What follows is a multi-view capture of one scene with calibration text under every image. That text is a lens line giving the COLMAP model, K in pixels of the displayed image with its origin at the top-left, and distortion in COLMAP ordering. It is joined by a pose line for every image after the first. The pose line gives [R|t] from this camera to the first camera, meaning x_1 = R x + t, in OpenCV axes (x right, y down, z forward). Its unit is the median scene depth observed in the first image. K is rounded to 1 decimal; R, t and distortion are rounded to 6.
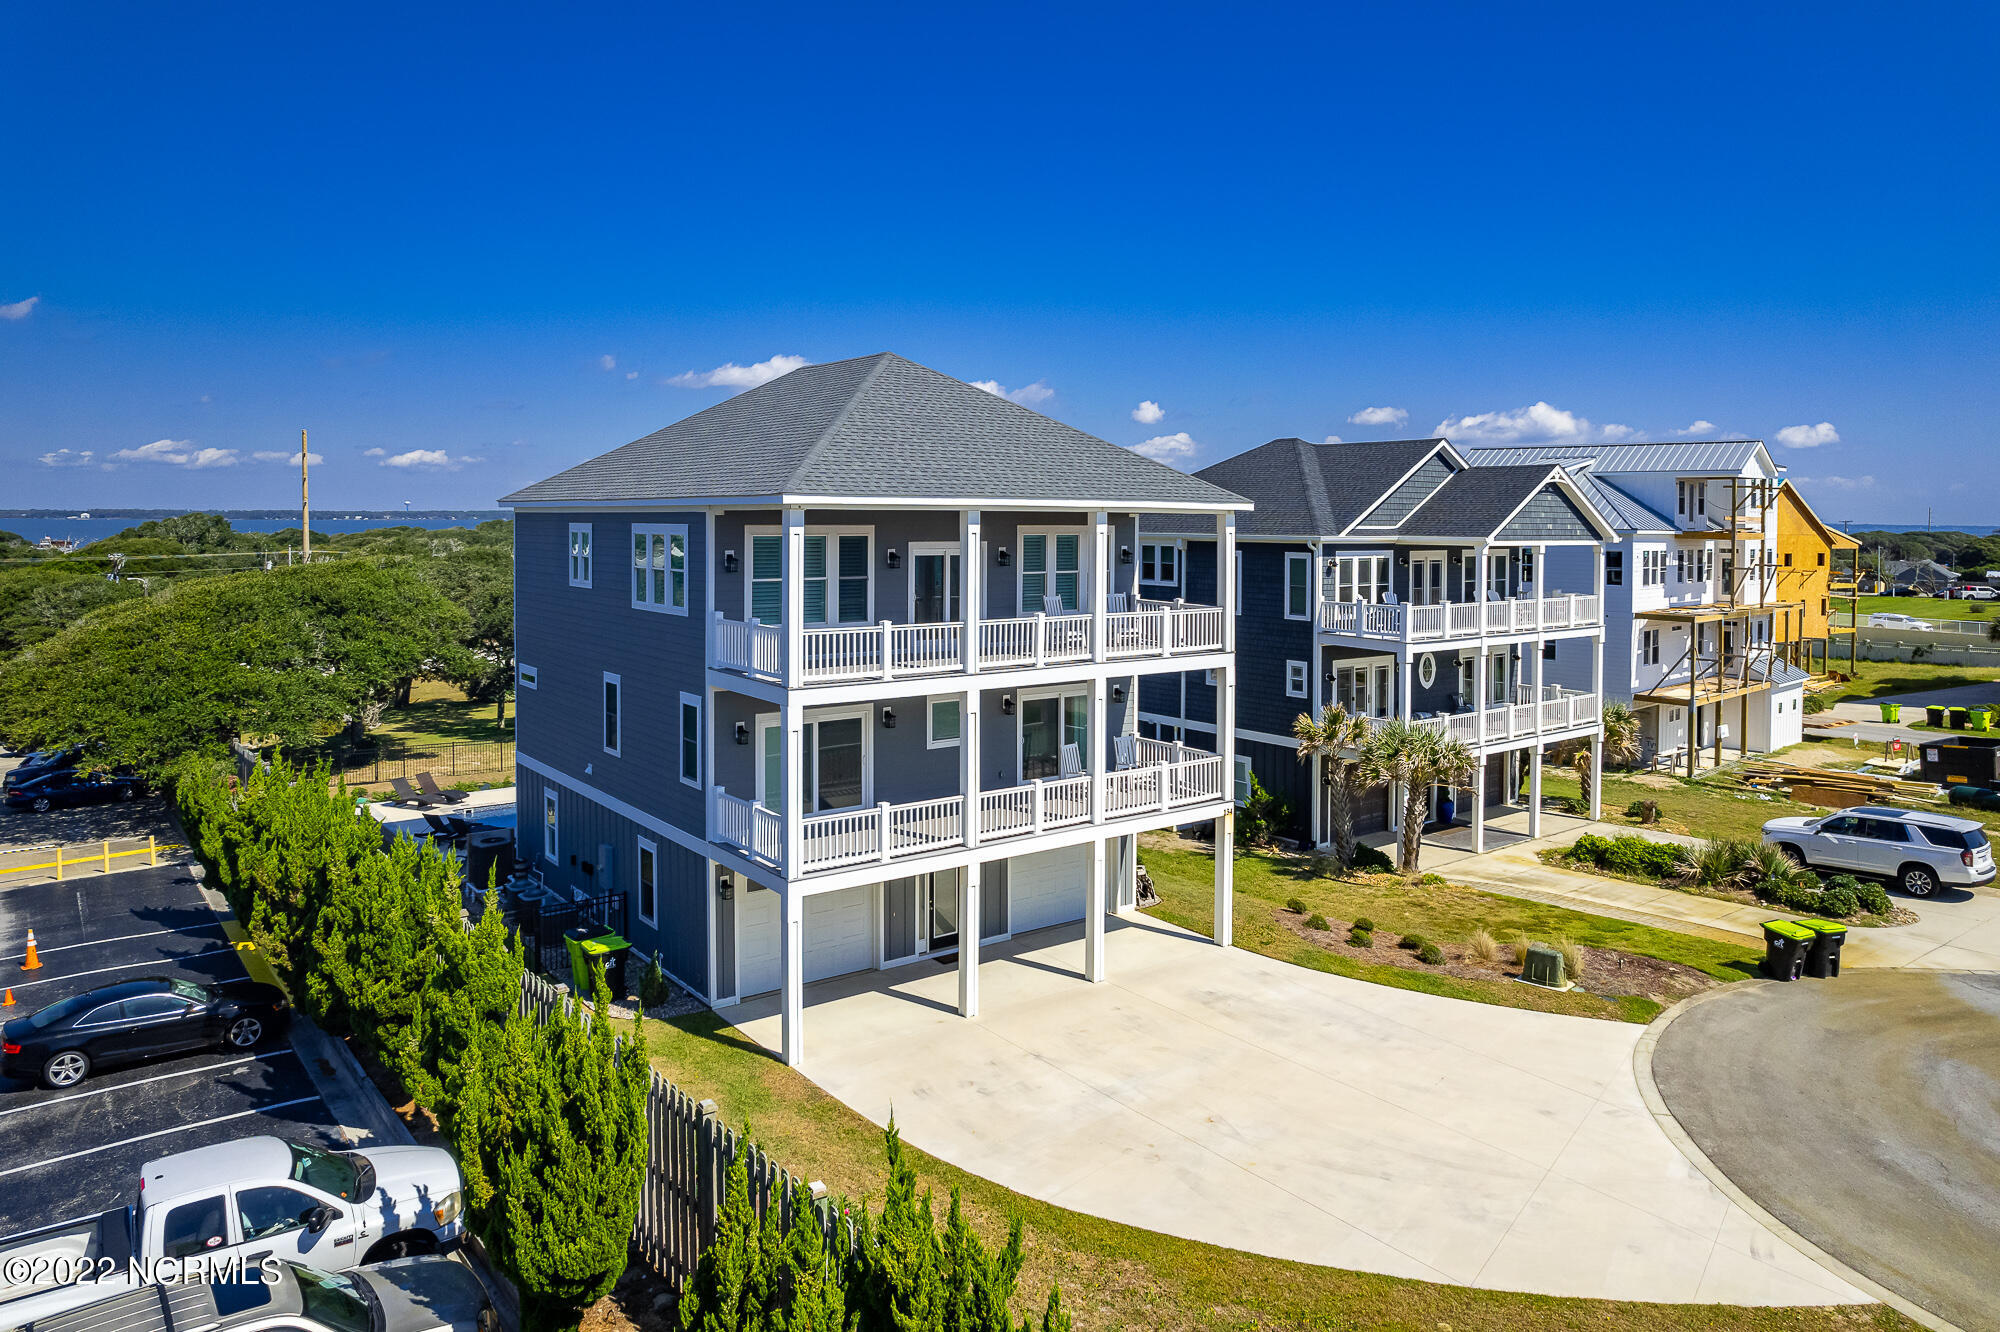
lens RADIAL K [[1350.8, 0, 1015.8], [0, 1350.8, 679.8], [0, 0, 1]] dist [0.024614, 0.016760]
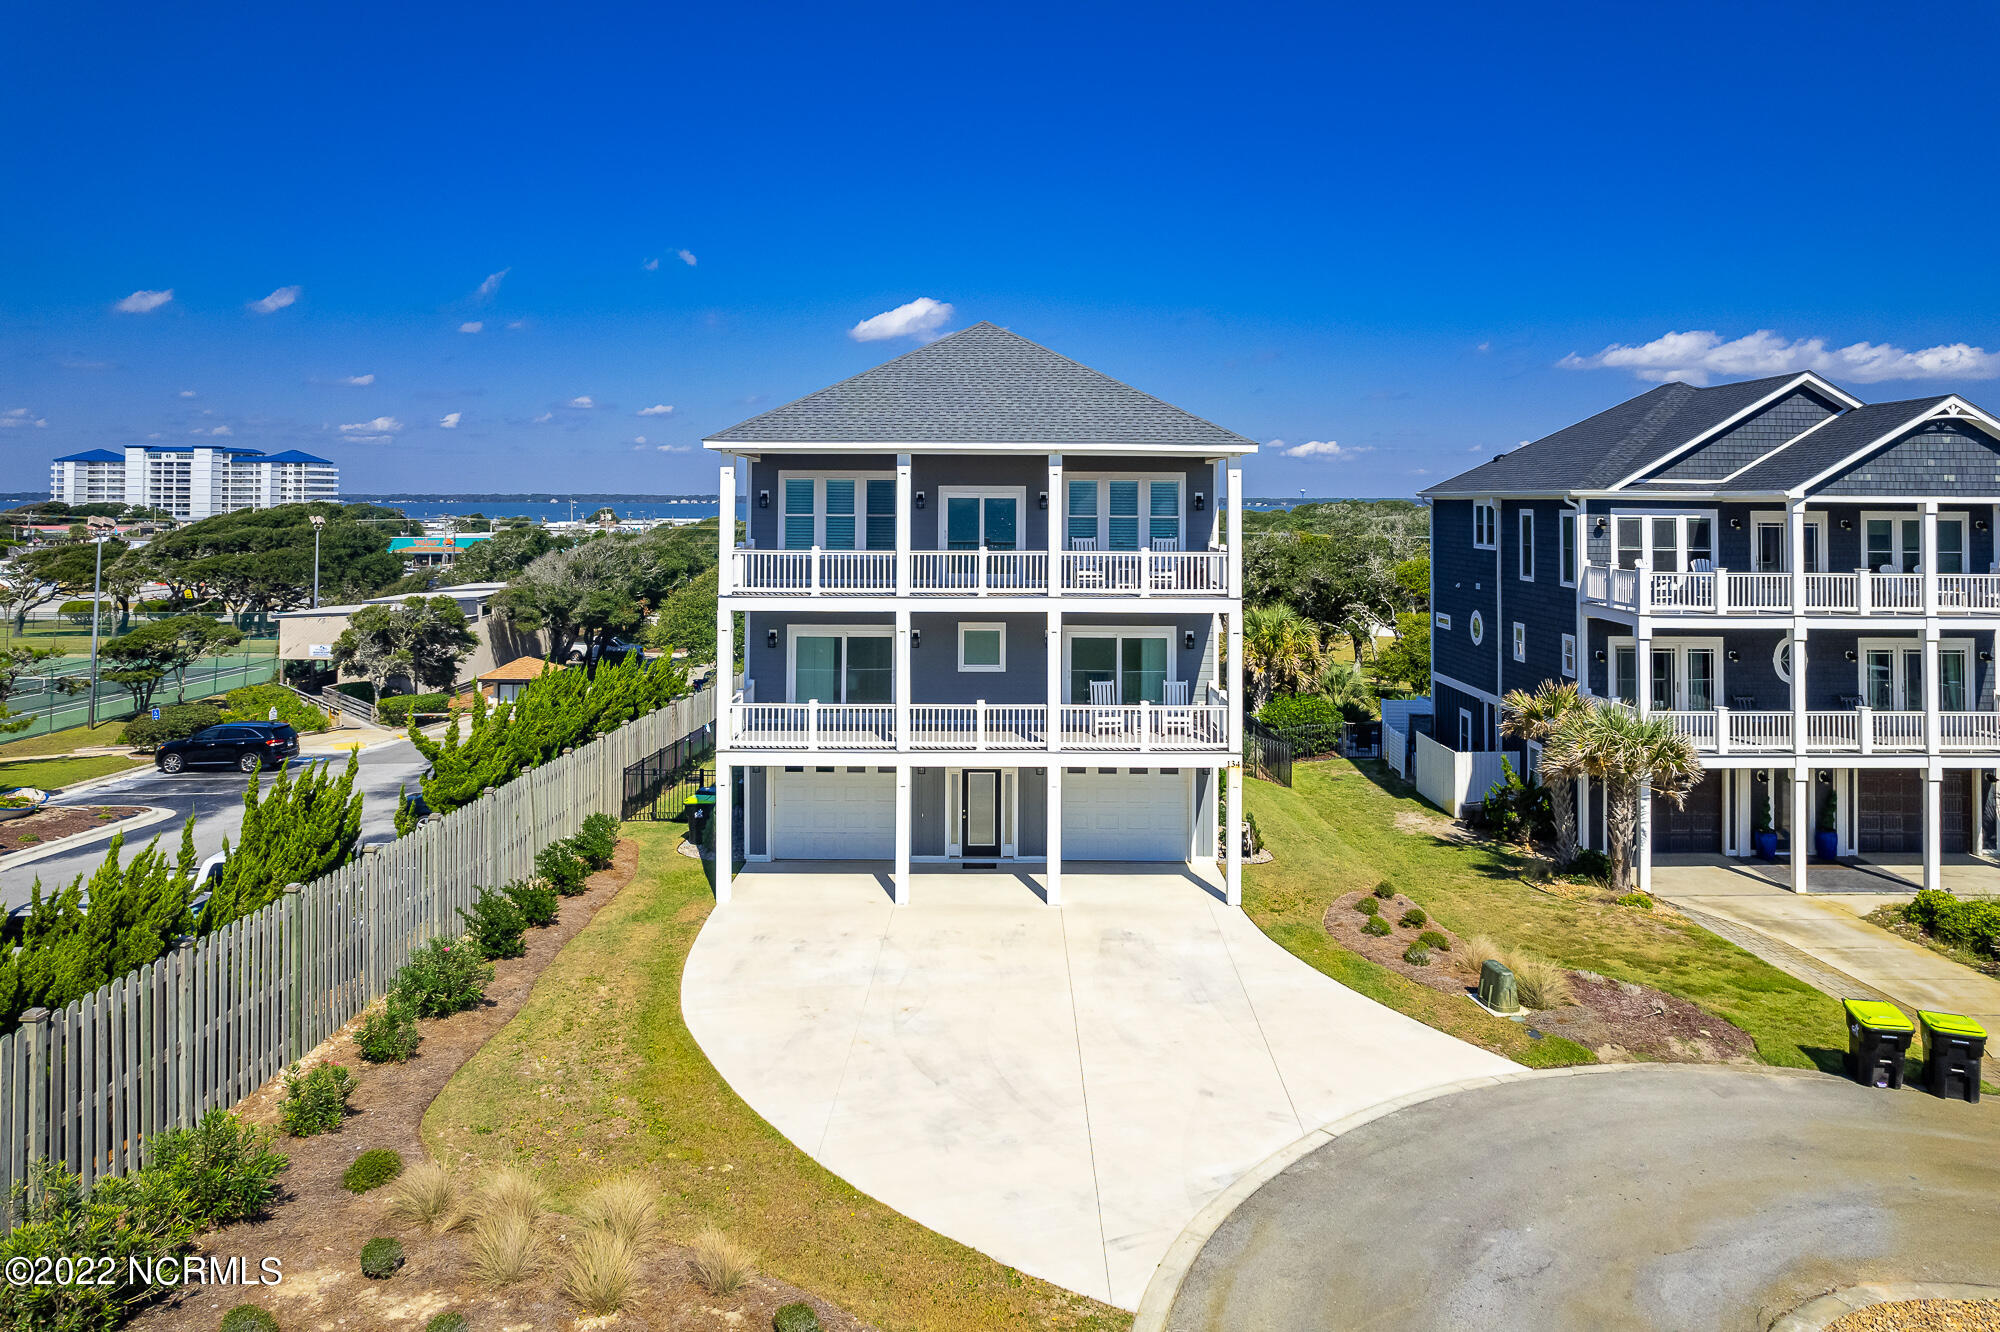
lens RADIAL K [[1308.6, 0, 999.9], [0, 1308.6, 646.7], [0, 0, 1]] dist [-0.003770, -0.004232]
pose [[0.784689, 0.069946, -0.615930, 0.606501], [-0.076391, 0.996951, 0.015895, 0.011322], [0.615164, 0.034579, 0.787640, 0.158477]]
